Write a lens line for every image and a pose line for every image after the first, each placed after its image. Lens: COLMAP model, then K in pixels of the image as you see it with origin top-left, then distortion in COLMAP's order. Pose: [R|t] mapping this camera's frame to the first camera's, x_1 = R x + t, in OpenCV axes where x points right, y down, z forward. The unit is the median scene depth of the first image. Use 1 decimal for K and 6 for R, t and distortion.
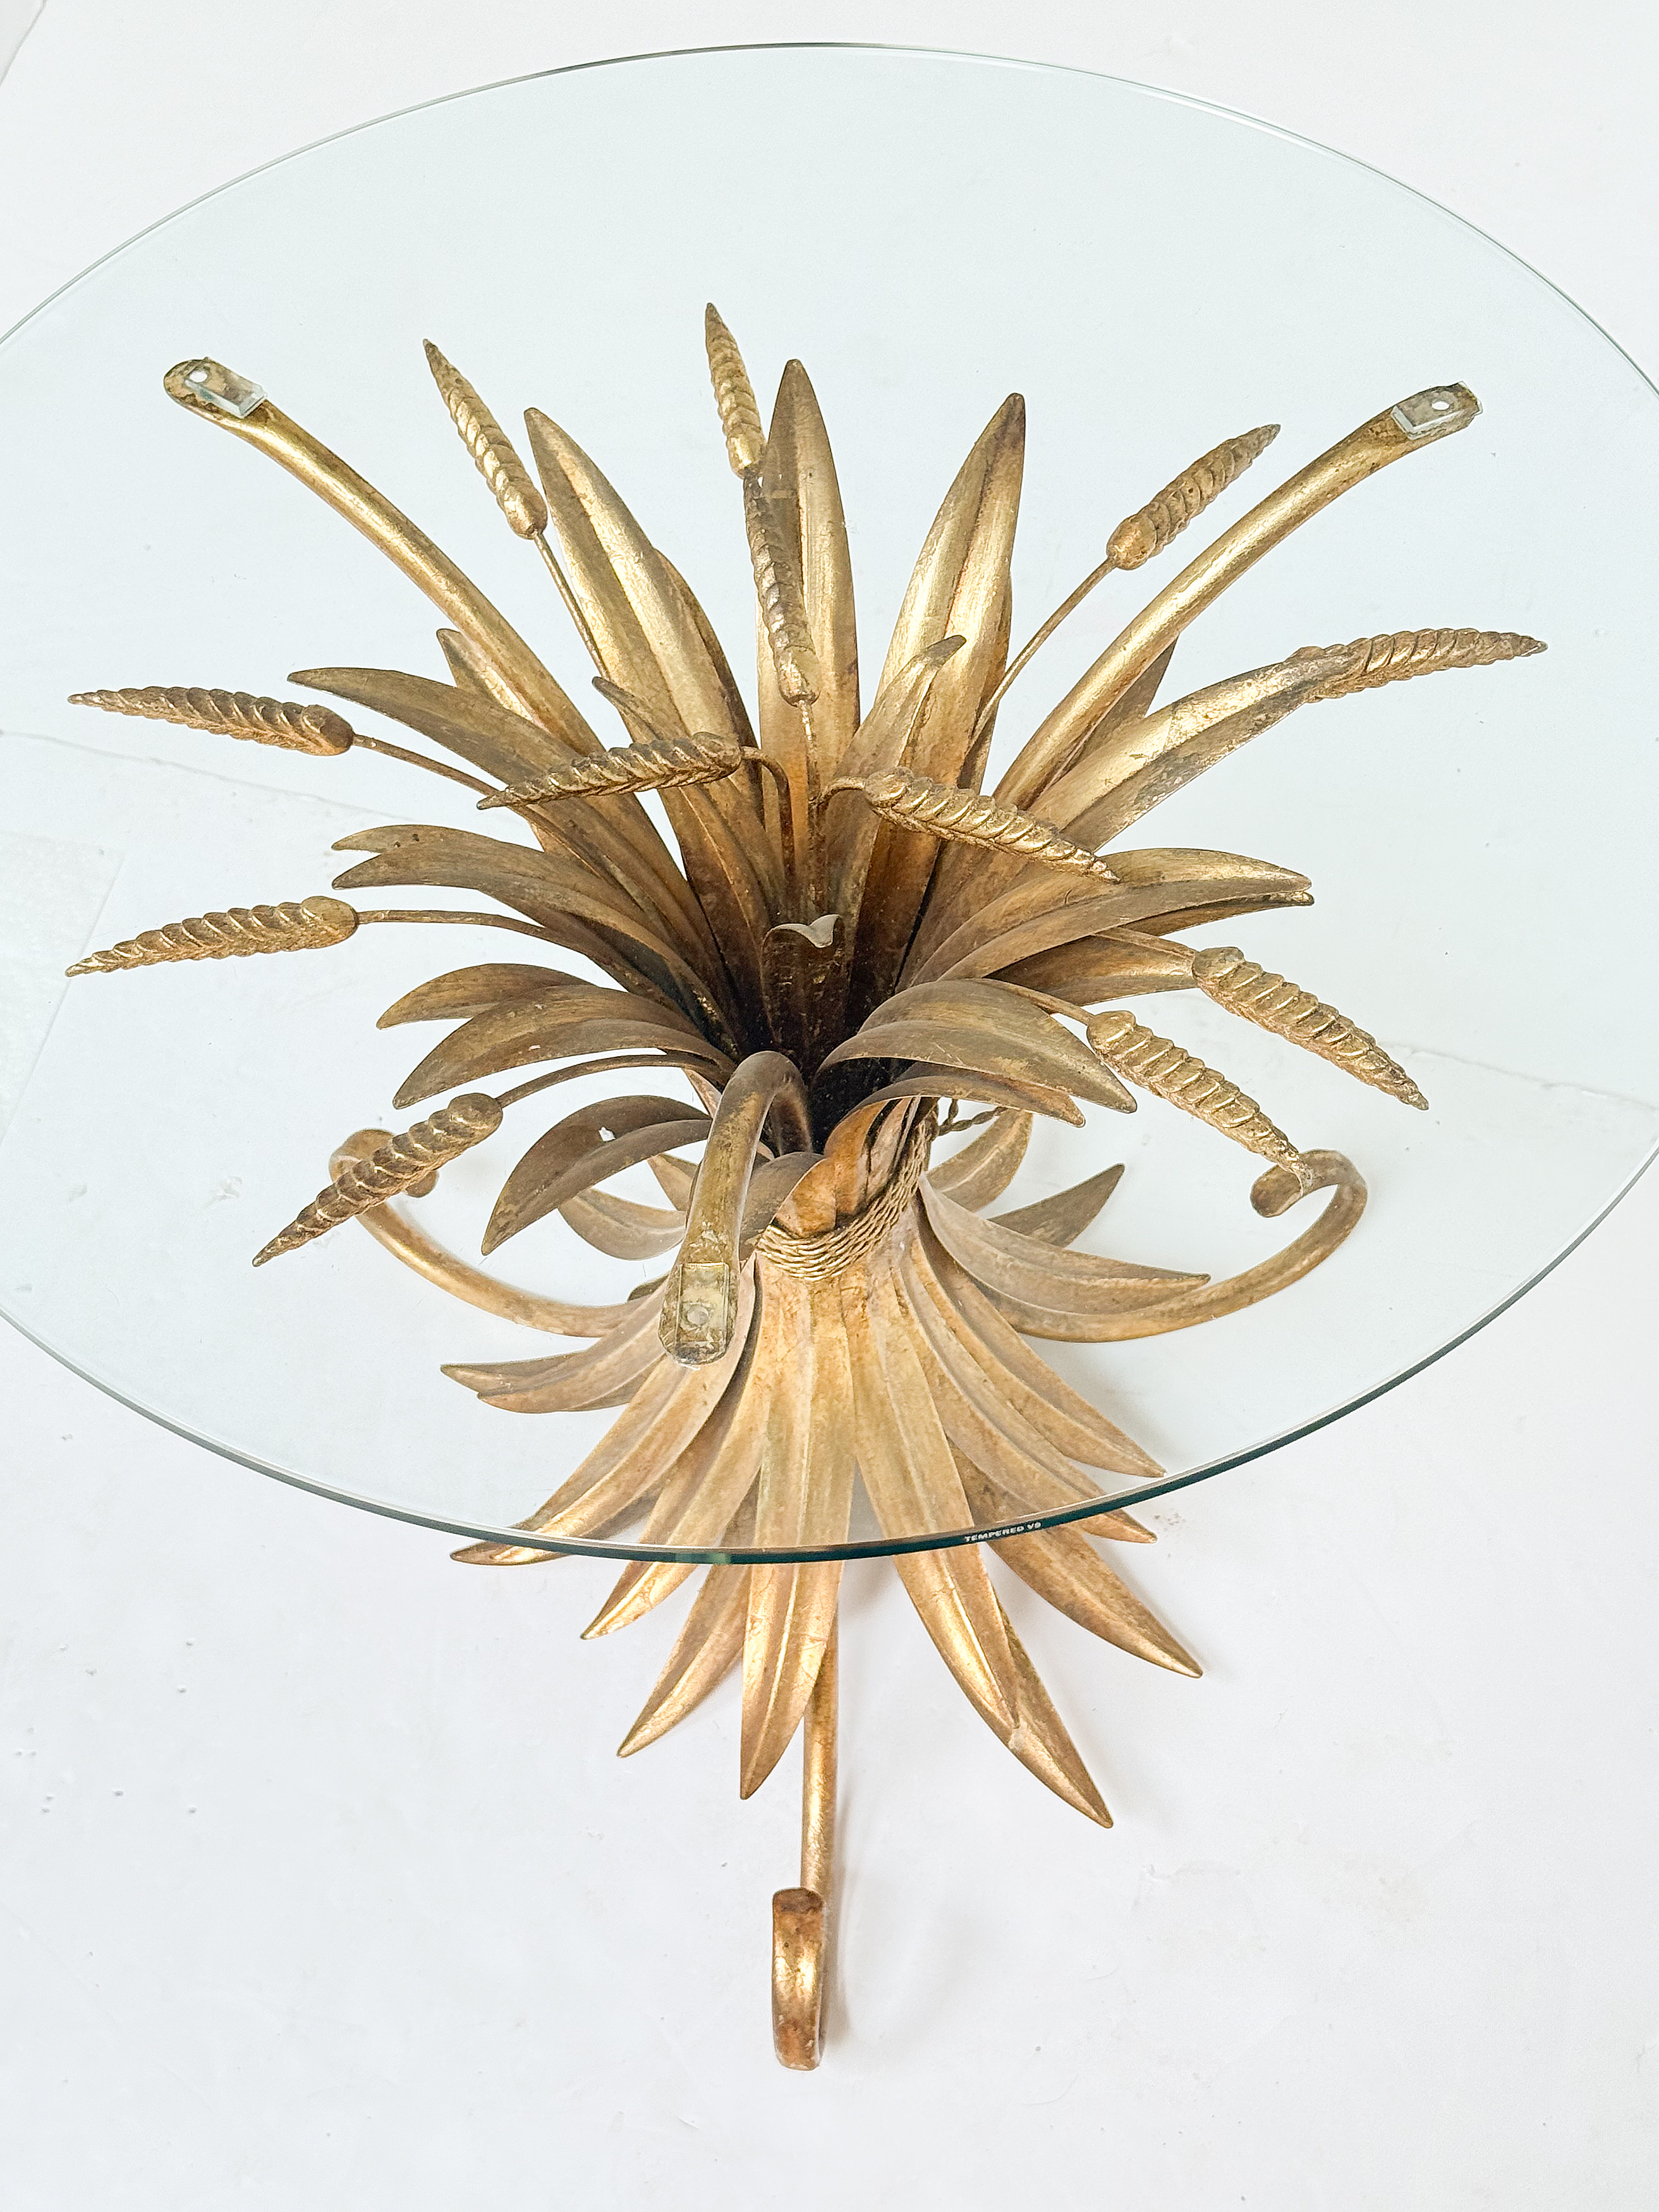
lens RADIAL K [[3284.1, 0, 834.5], [0, 3284.1, 1117.2], [0, 0, 1]] dist [0.126418, 0.000000]
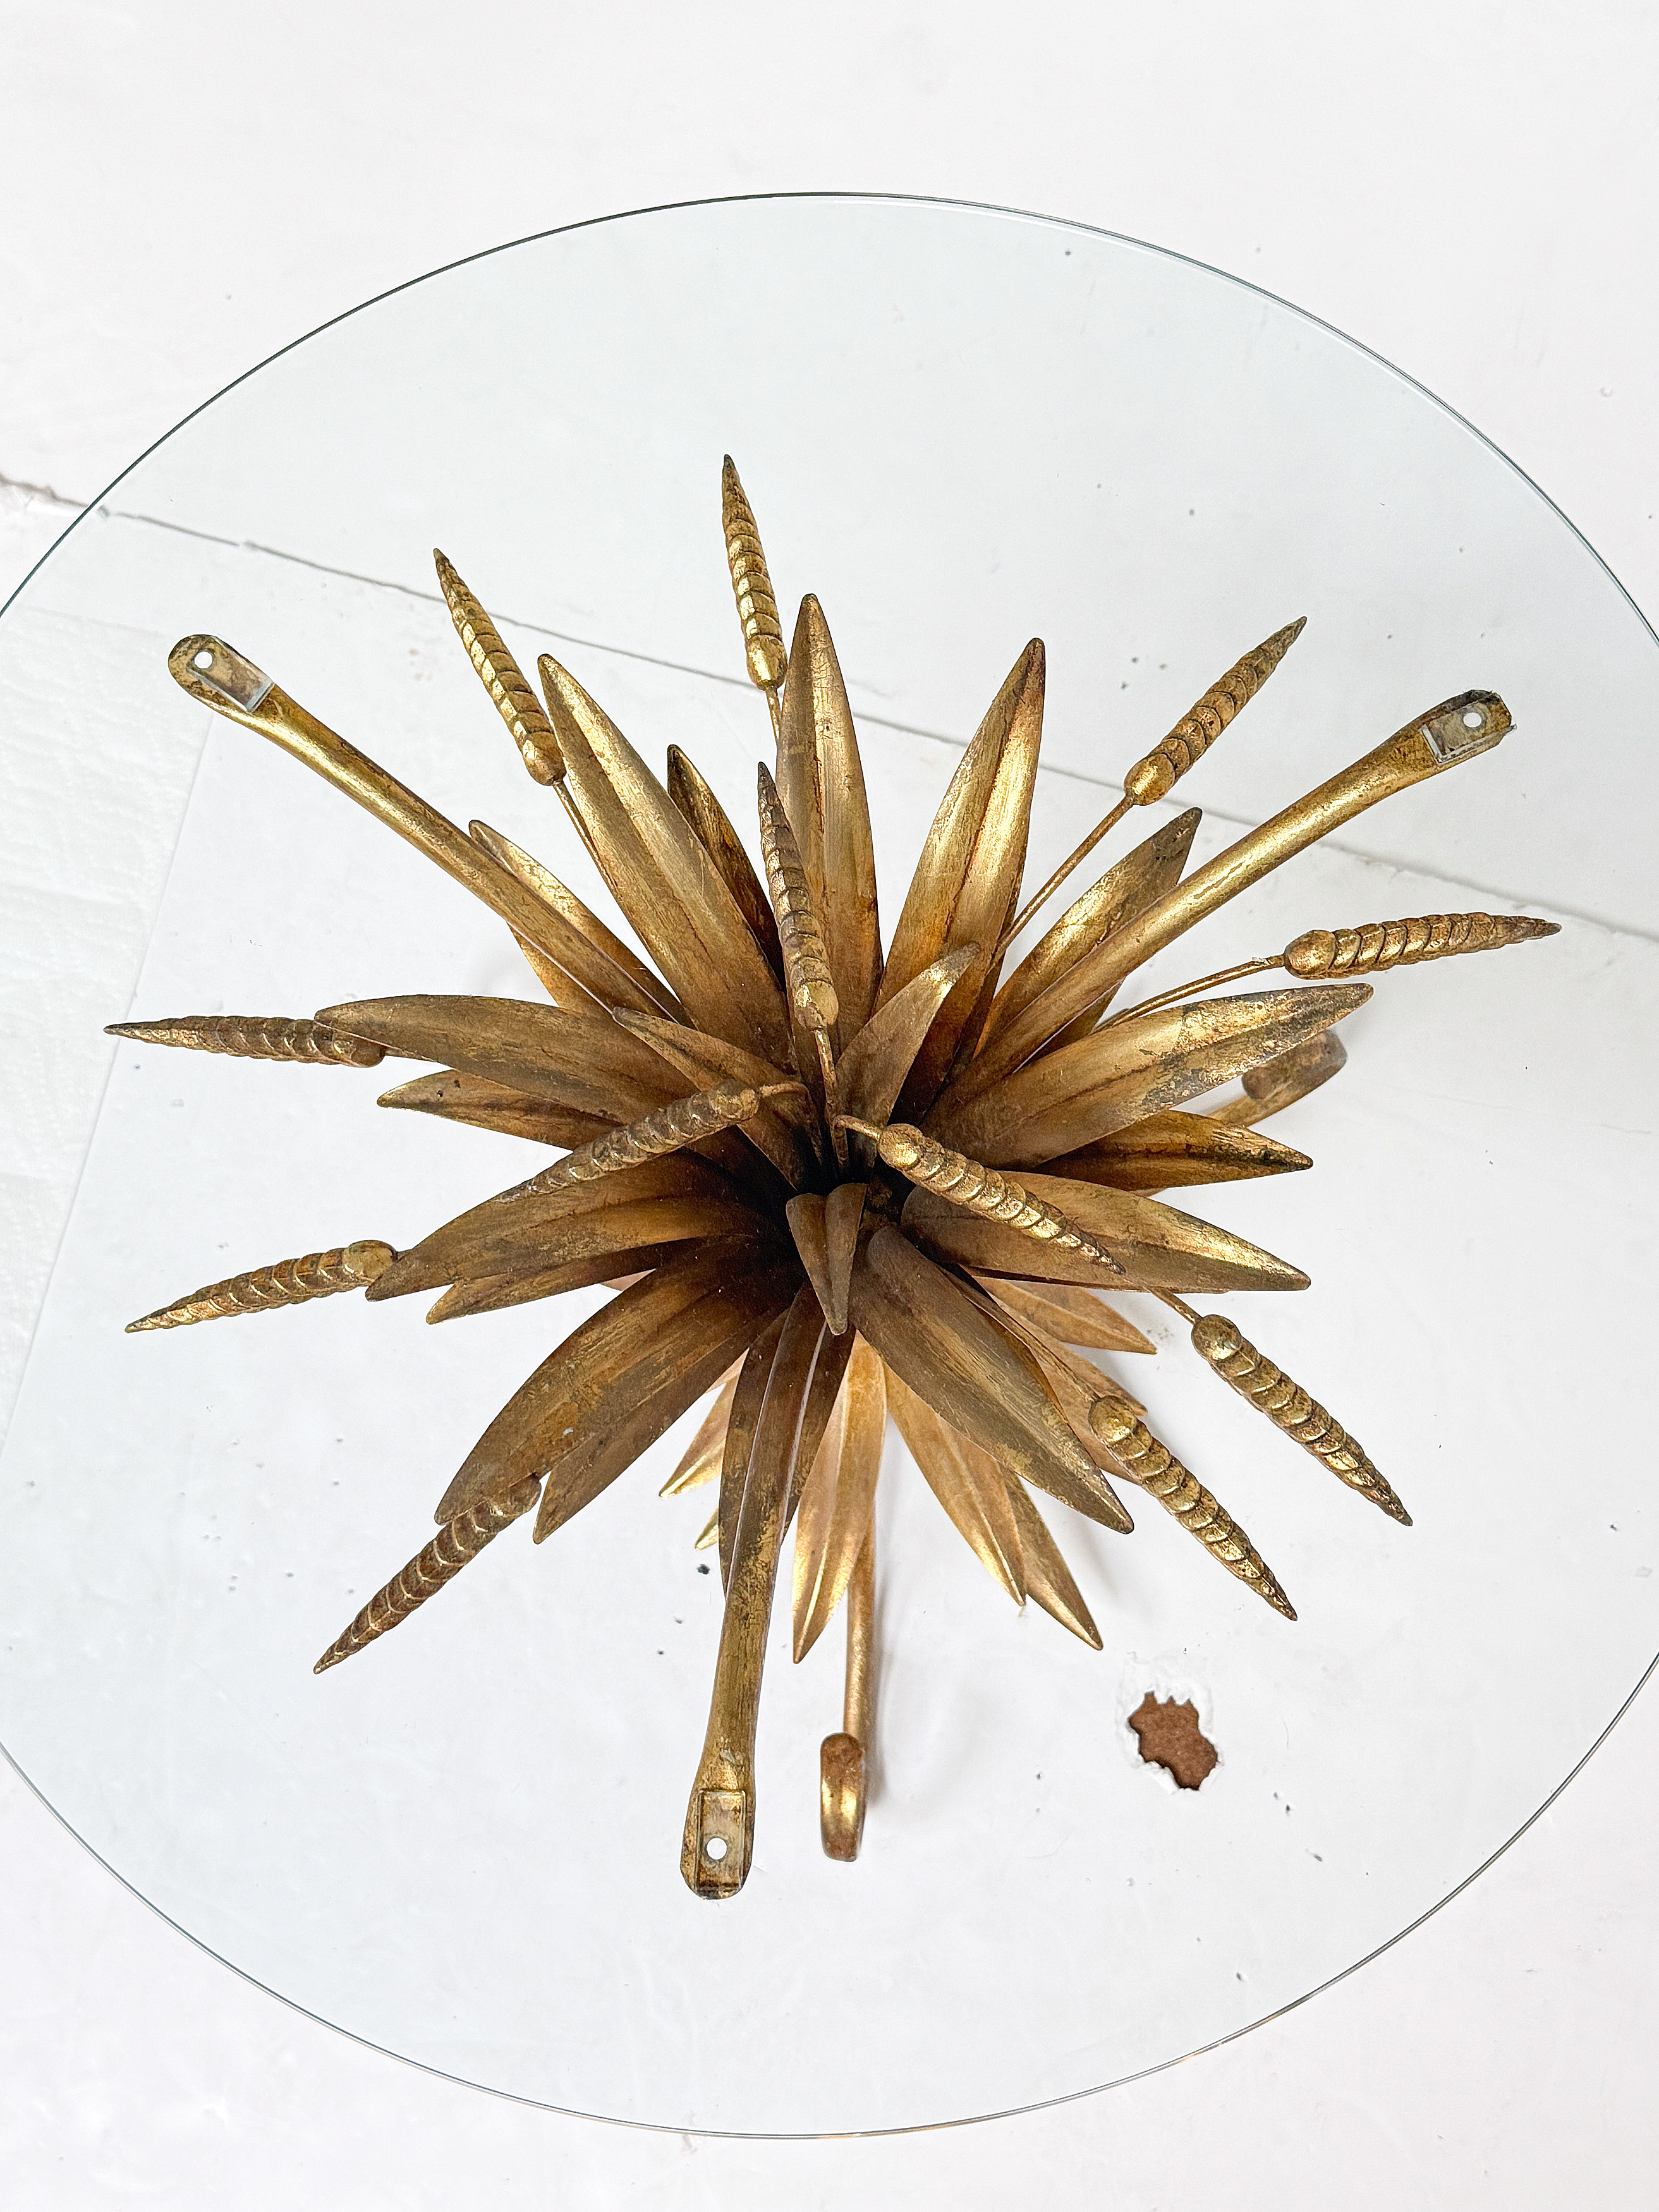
lens RADIAL K [[2490.2, 0, 841.0], [0, 2490.2, 1100.5], [0, 0, 1]] dist [0.123886, 0.000000]
pose [[0.999546, -0.002059, -0.030055, 0.019113], [0.013117, 0.927864, 0.372688, -0.370429], [0.027120, -0.372913, 0.927470, 0.258716]]
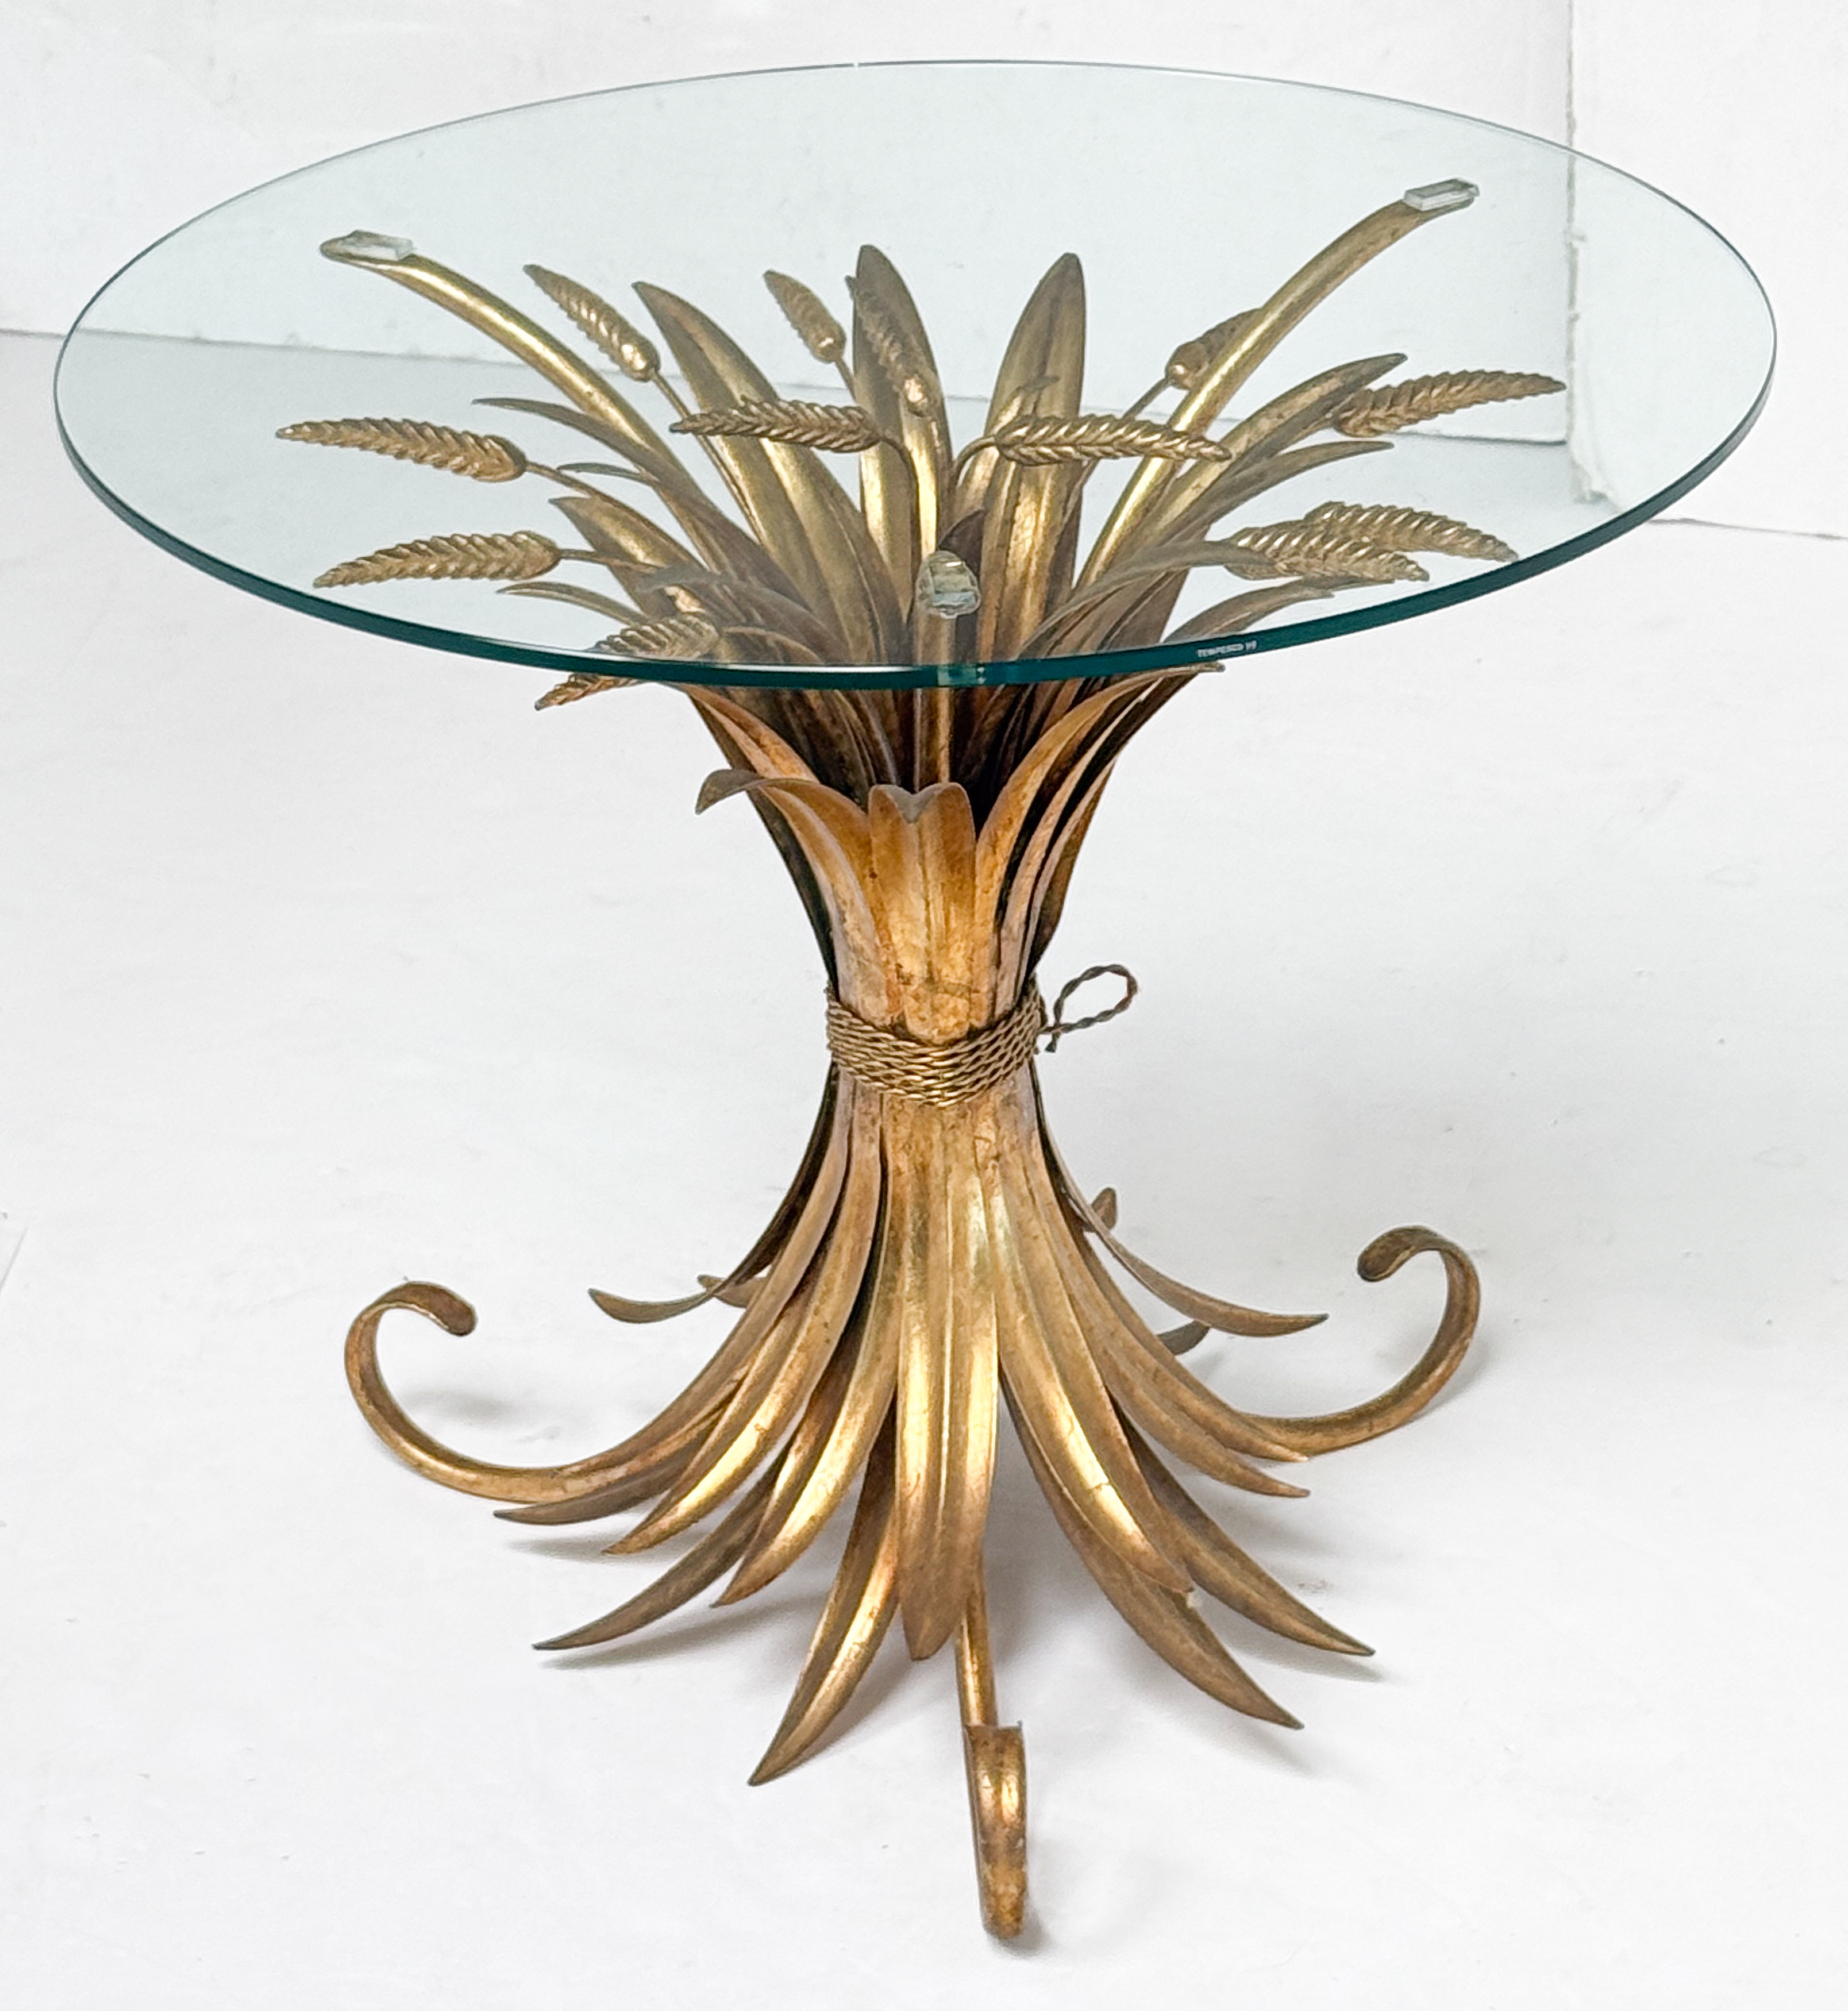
lens RADIAL K [[6002.6, 0, 932.2], [0, 6002.6, 1009.0], [0, 0, 1]] dist [0.294040, 0.000000]
pose [[0.991974, -0.051085, 0.115659, -0.242204], [0.098602, 0.885164, -0.454711, 0.936878], [-0.079148, 0.462466, 0.883097, -0.687032]]
